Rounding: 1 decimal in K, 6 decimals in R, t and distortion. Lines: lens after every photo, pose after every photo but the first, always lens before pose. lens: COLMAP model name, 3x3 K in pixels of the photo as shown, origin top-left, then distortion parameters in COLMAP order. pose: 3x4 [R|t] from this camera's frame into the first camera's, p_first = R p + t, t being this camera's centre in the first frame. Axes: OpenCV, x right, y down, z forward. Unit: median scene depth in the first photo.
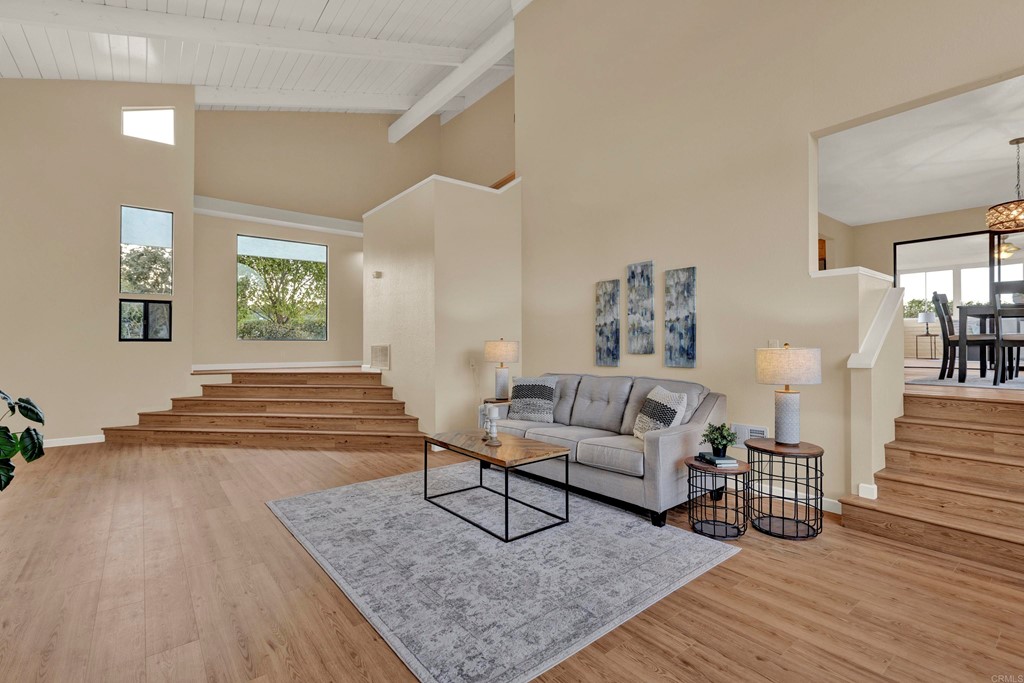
lens RADIAL K [[466.7, 0, 512.0], [0, 466.7, 341.5], [0, 0, 1]] dist [0.002703, -0.000476]
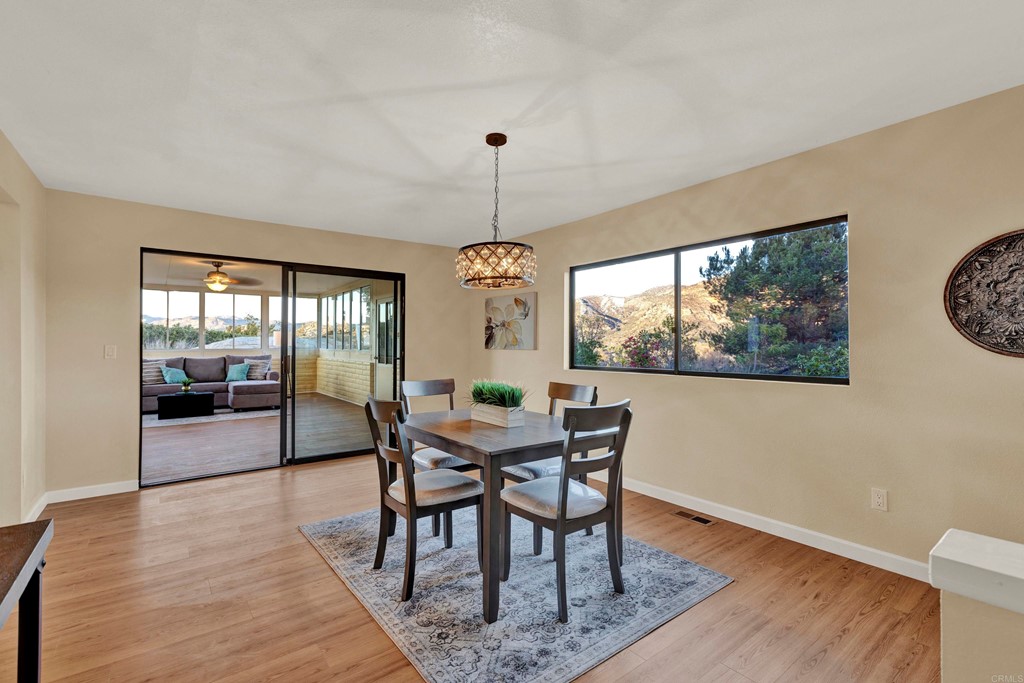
lens RADIAL K [[466.7, 0, 512.0], [0, 466.7, 341.5], [0, 0, 1]] dist [0.002703, -0.000476]
pose [[0.022932, 0.010257, 0.999684, 0.546850], [-0.005495, 0.999934, -0.010134, -0.187559], [-0.999722, -0.005261, 0.022987, 1.036052]]
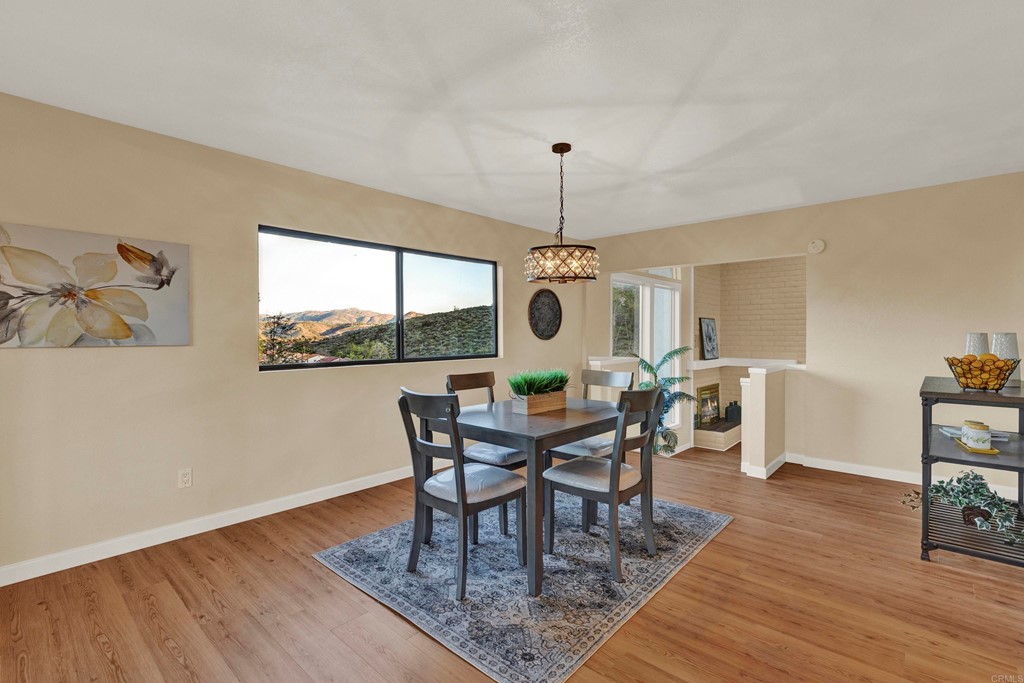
lens RADIAL K [[466.7, 0, 512.0], [0, 466.7, 341.5], [0, 0, 1]] dist [0.002703, -0.000476]
pose [[-0.987380, 0.005029, -0.158290, 1.331290], [0.002370, 0.999853, 0.016983, -0.194879], [0.158352, 0.016393, -0.987247, 1.722962]]
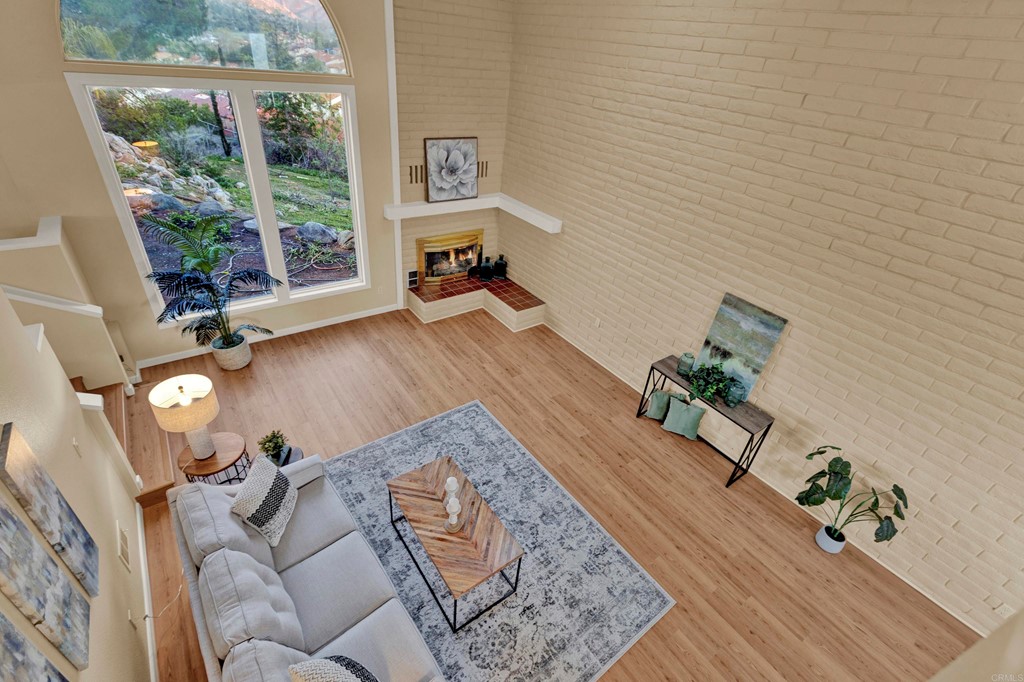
lens RADIAL K [[466.7, 0, 512.0], [0, 466.7, 341.0], [0, 0, 1]] dist [0.002703, -0.000476]
pose [[-0.995300, -0.095942, -0.013115, -0.099892], [-0.088016, 0.839851, 0.535633, -0.521568], [-0.040375, 0.534271, -0.844349, 1.314215]]
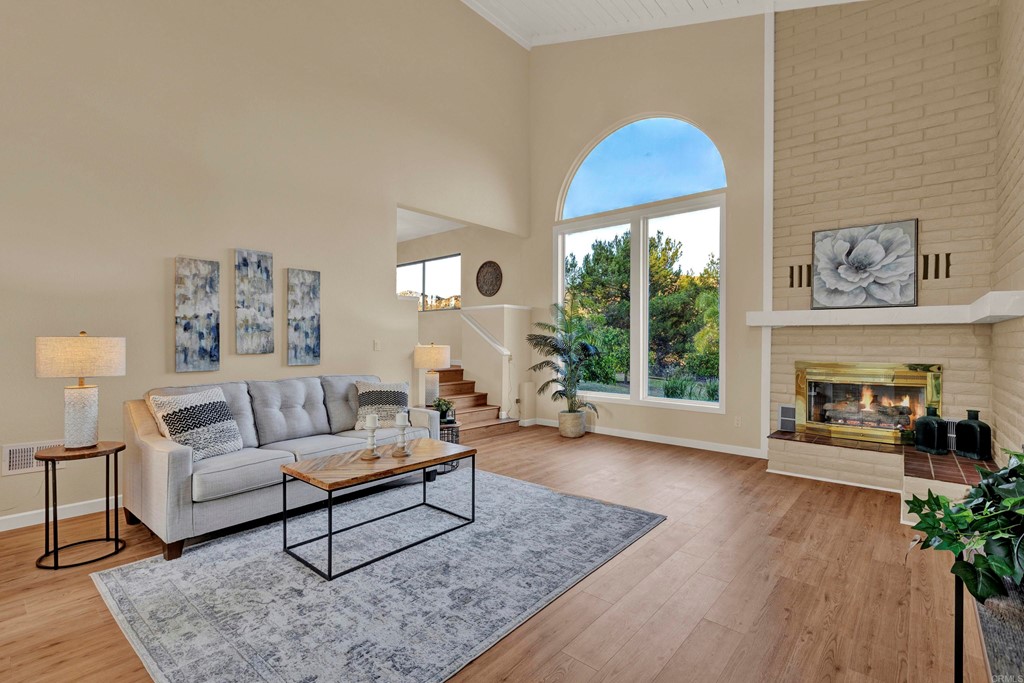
lens RADIAL K [[466.7, 0, 512.0], [0, 466.7, 341.5], [0, 0, 1]] dist [0.002703, -0.000476]
pose [[-0.181724, 0.001998, 0.983348, -0.749981], [-0.009627, 0.999946, -0.003811, 0.002237], [-0.983302, -0.010160, -0.181695, 0.743401]]
